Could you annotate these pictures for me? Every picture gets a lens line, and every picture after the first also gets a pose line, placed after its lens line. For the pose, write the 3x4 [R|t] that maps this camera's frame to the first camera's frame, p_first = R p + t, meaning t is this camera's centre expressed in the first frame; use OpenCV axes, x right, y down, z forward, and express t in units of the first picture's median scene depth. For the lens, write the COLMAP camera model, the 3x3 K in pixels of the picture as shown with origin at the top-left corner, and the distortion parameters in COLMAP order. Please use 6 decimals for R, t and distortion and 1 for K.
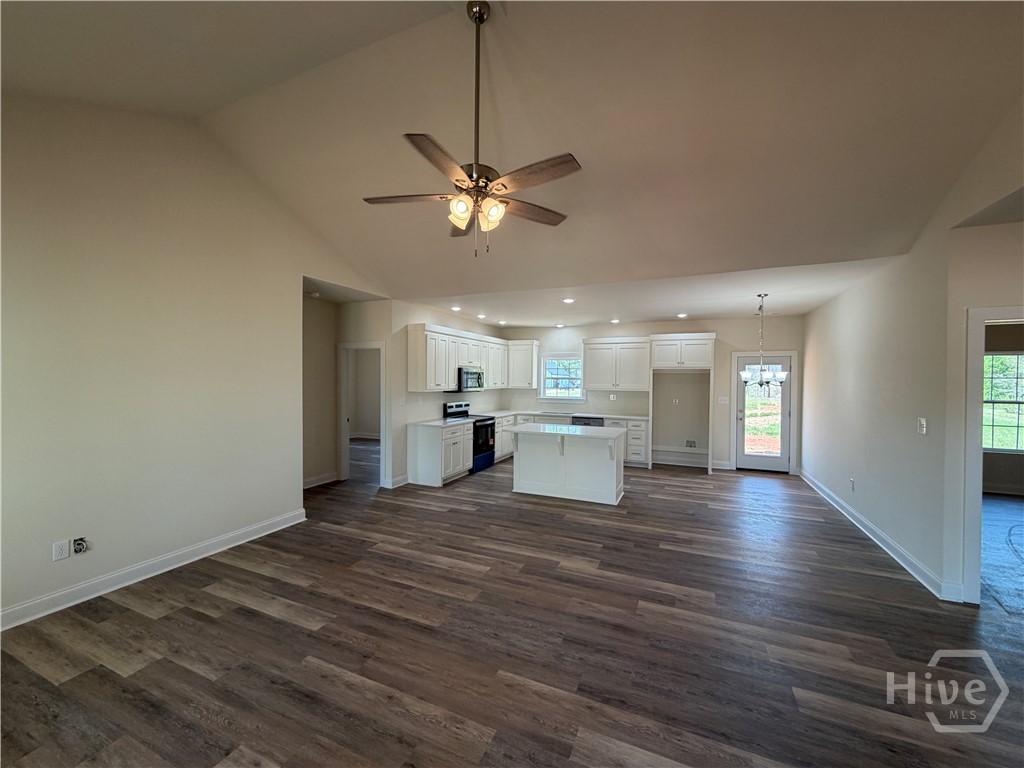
lens RADIAL K [[406.9, 0, 509.4], [0, 406.9, 384.2], [0, 0, 1]] dist [-0.000434, 0.000340]
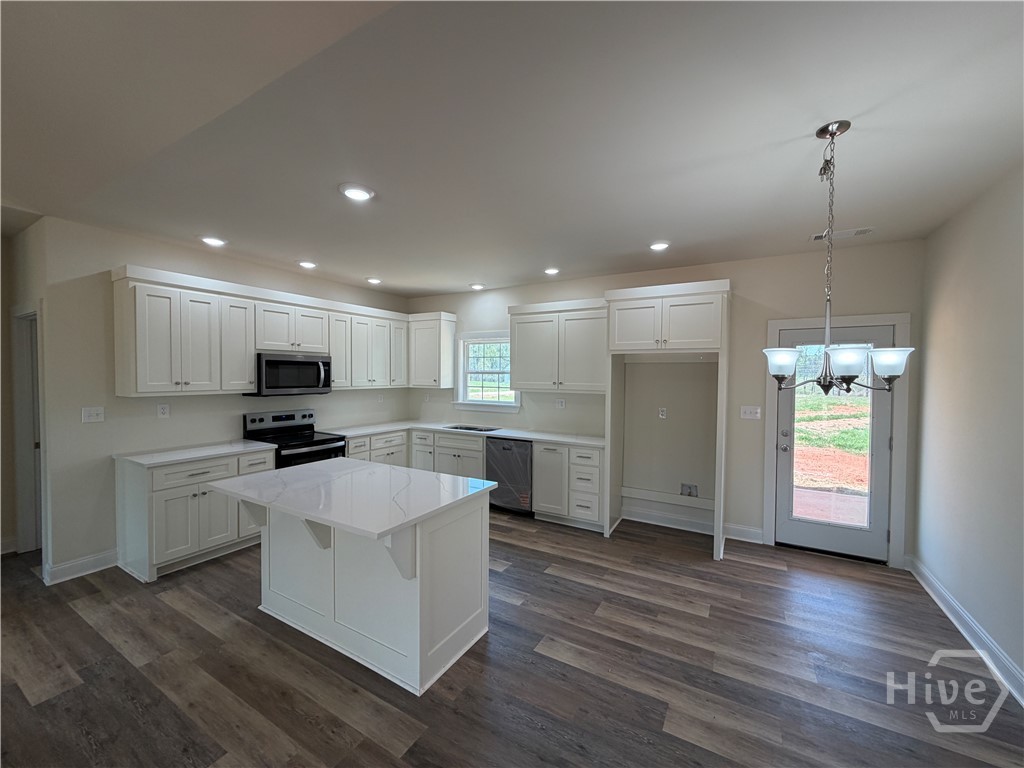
lens RADIAL K [[406.9, 0, 509.4], [0, 406.9, 384.2], [0, 0, 1]] dist [-0.000434, 0.000340]
pose [[0.993654, 0.001486, -0.112472, 0.328068], [-0.000394, 0.999953, 0.009733, -0.002813], [0.112482, -0.009627, 0.993607, 0.526427]]
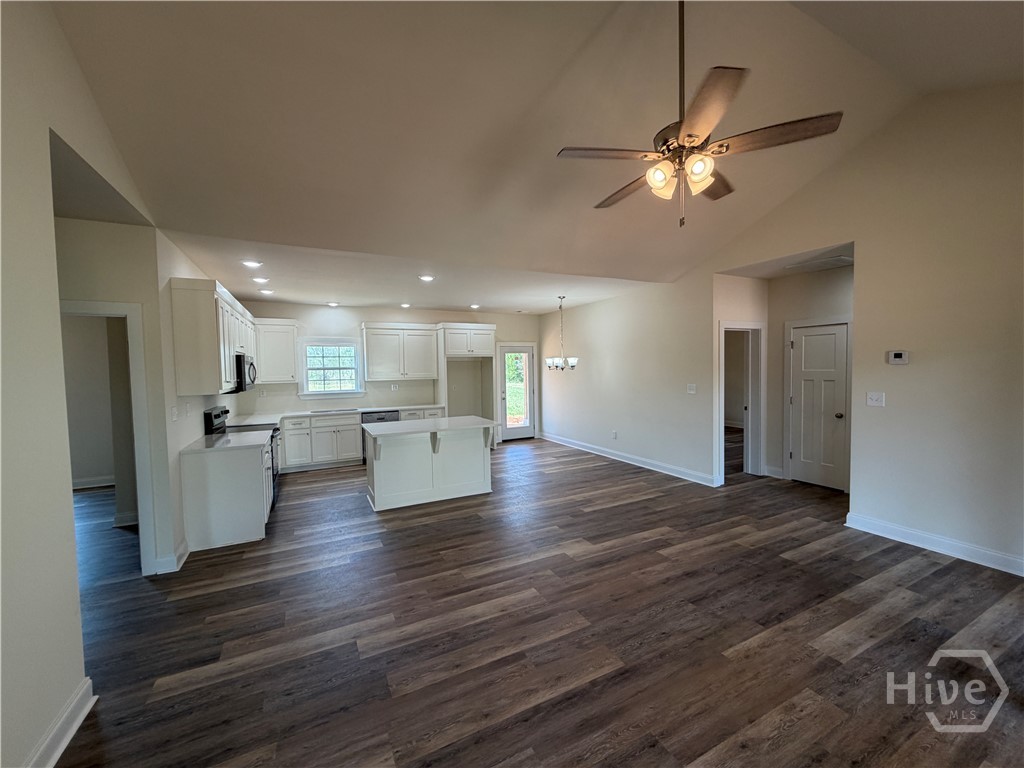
lens RADIAL K [[406.9, 0, 509.4], [0, 406.9, 384.2], [0, 0, 1]] dist [-0.000434, 0.000340]
pose [[0.634113, -0.053027, 0.771420, -0.394325], [0.033656, 0.998593, 0.040977, -0.006261], [-0.772507, -0.000021, 0.635006, 0.277000]]
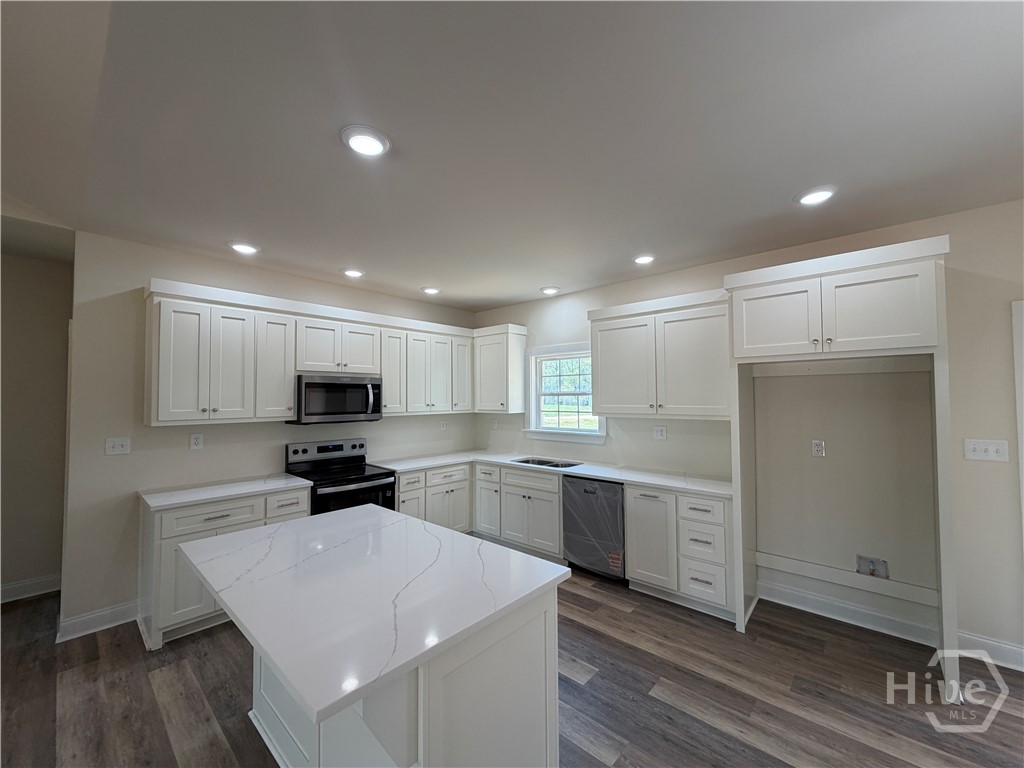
lens RADIAL K [[406.9, 0, 509.4], [0, 406.9, 384.2], [0, 0, 1]] dist [-0.000434, 0.000340]
pose [[0.950003, -0.025283, -0.311215, 0.315283], [0.010259, 0.998706, -0.049816, -0.001689], [0.312071, 0.044132, 0.949033, 0.676728]]
